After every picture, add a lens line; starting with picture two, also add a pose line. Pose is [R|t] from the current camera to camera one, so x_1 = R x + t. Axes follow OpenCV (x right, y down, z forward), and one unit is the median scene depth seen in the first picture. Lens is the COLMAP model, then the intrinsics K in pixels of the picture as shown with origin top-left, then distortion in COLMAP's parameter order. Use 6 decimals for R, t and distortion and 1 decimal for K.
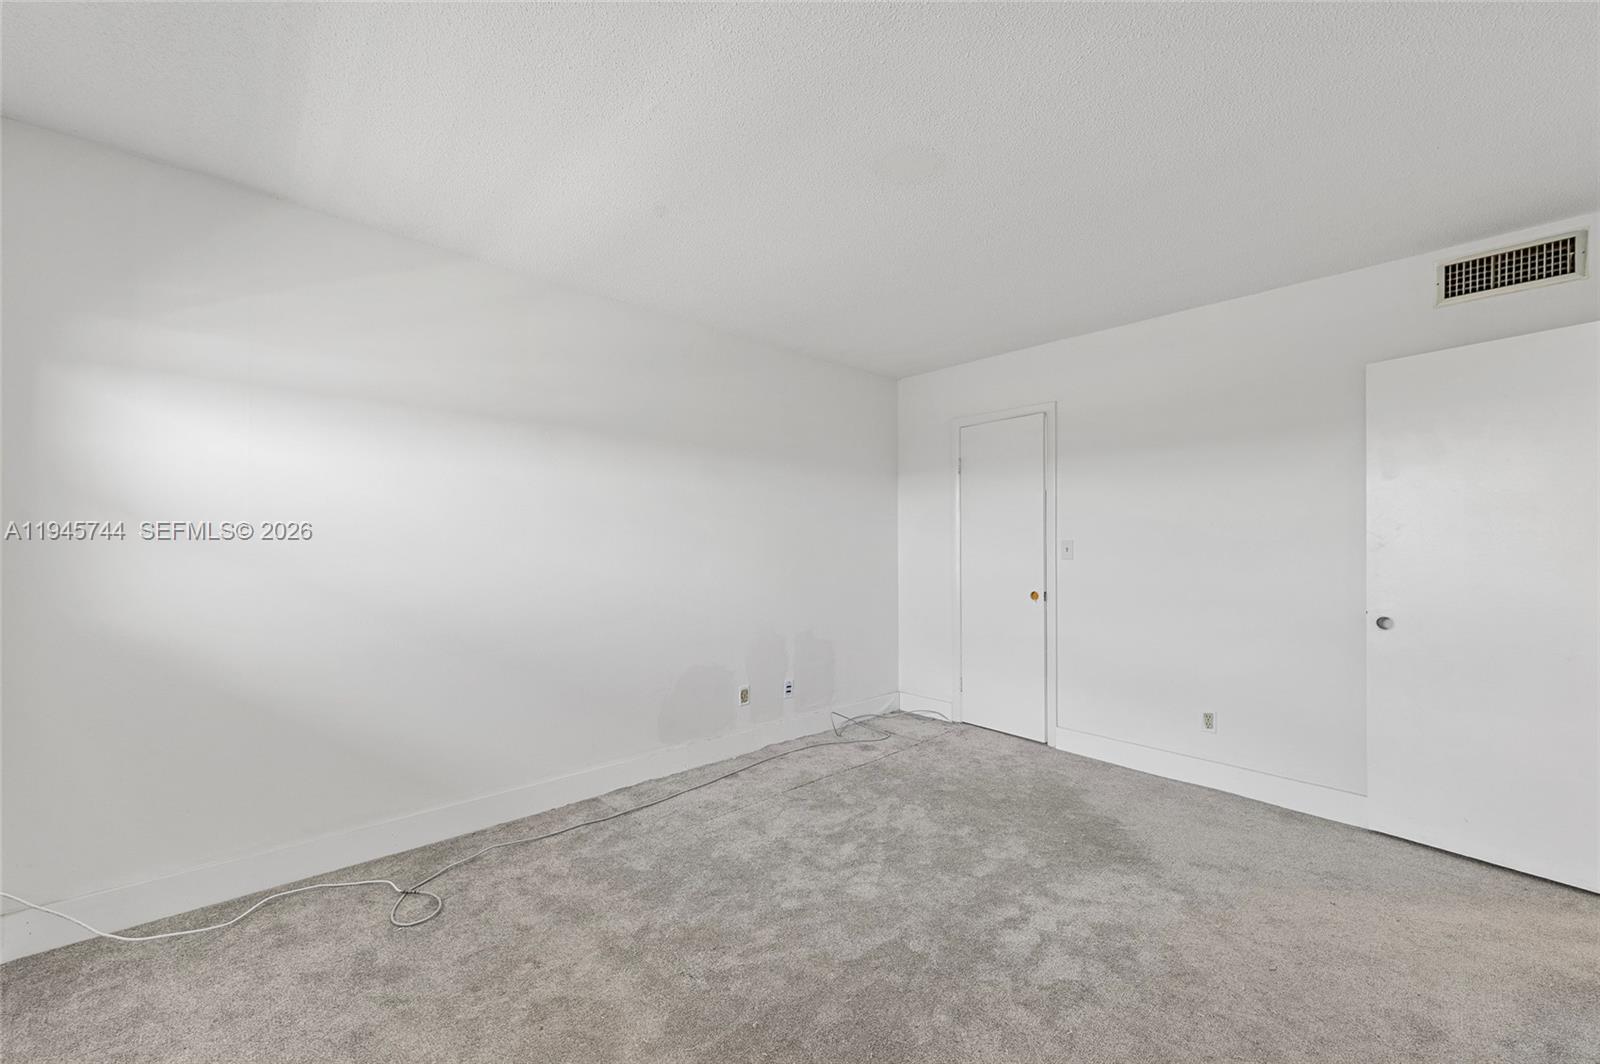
lens RADIAL K [[627.5, 0, 799.3], [0, 627.5, 541.1], [0, 0, 1]] dist [0.006459, -0.001461]
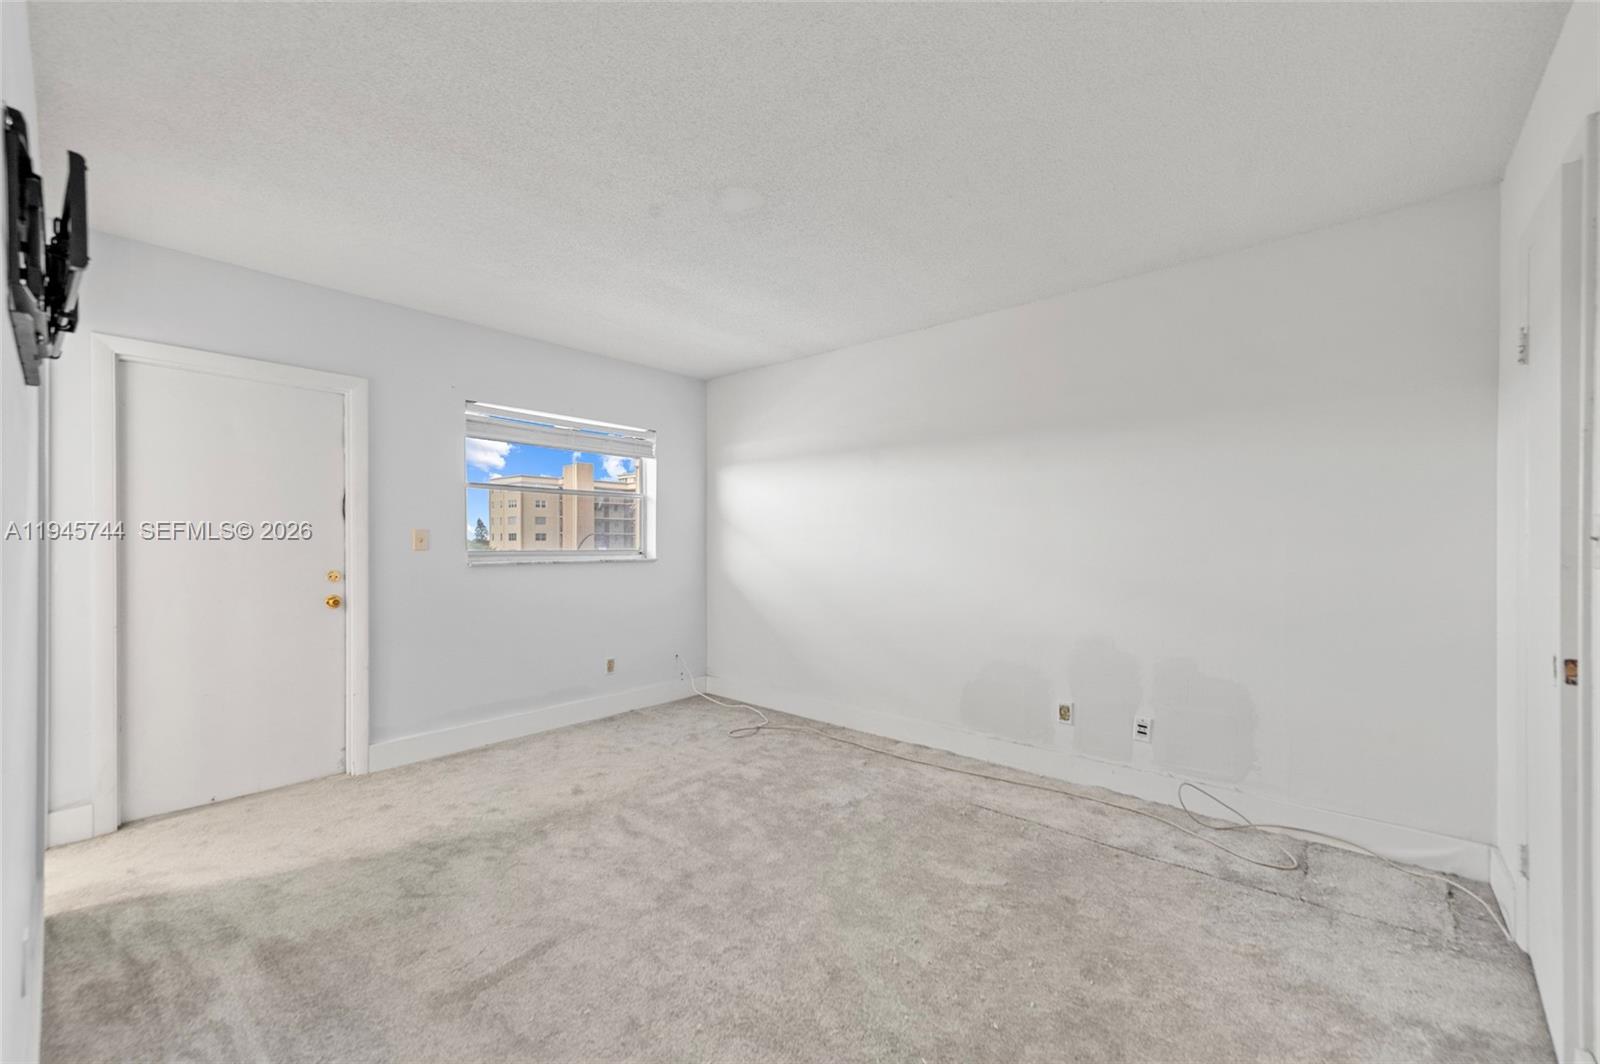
lens RADIAL K [[627.5, 0, 813.5], [0, 627.5, 542.0], [0, 0, 1]] dist [0.006459, -0.001461]
pose [[0.126951, 0.001108, -0.991908, 0.724626], [0.004213, 0.999990, 0.001656, 0.010338], [0.991900, -0.004389, 0.126945, 0.555507]]
